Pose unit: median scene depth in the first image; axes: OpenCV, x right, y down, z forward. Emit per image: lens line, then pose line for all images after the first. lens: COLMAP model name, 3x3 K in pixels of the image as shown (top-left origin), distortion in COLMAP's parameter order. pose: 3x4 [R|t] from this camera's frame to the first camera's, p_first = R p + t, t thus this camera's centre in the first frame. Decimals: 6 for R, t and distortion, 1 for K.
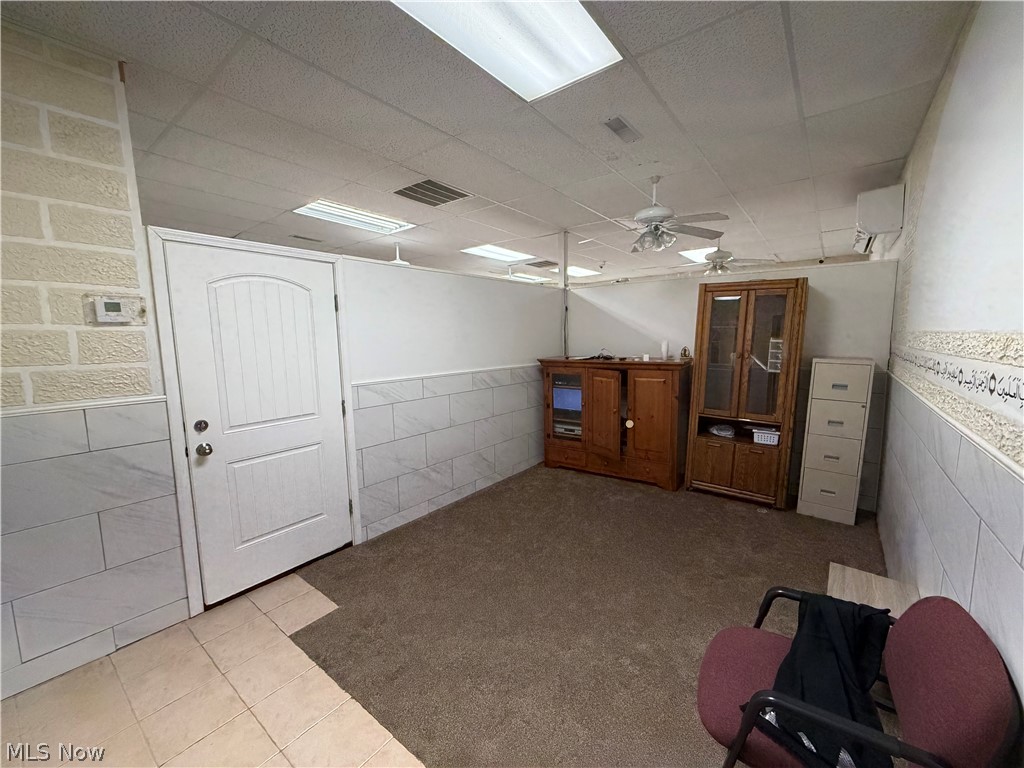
lens RADIAL K [[407.6, 0, 508.5], [0, 407.6, 384.7], [0, 0, 1]] dist [0.000523, 0.000266]
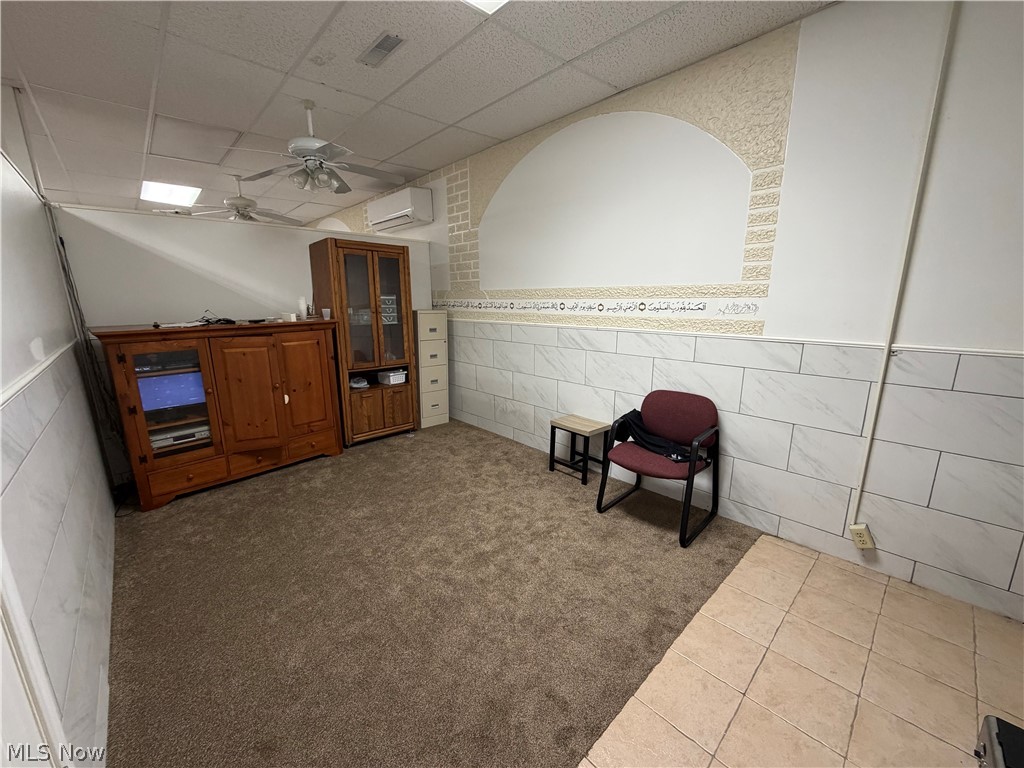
lens RADIAL K [[407.6, 0, 508.5], [0, 407.6, 384.7], [0, 0, 1]] dist [0.000523, 0.000266]
pose [[0.153646, -0.200641, 0.967541, -0.442986], [0.124856, 0.975262, 0.182415, -0.028420], [-0.980206, 0.092776, 0.174896, 0.417486]]
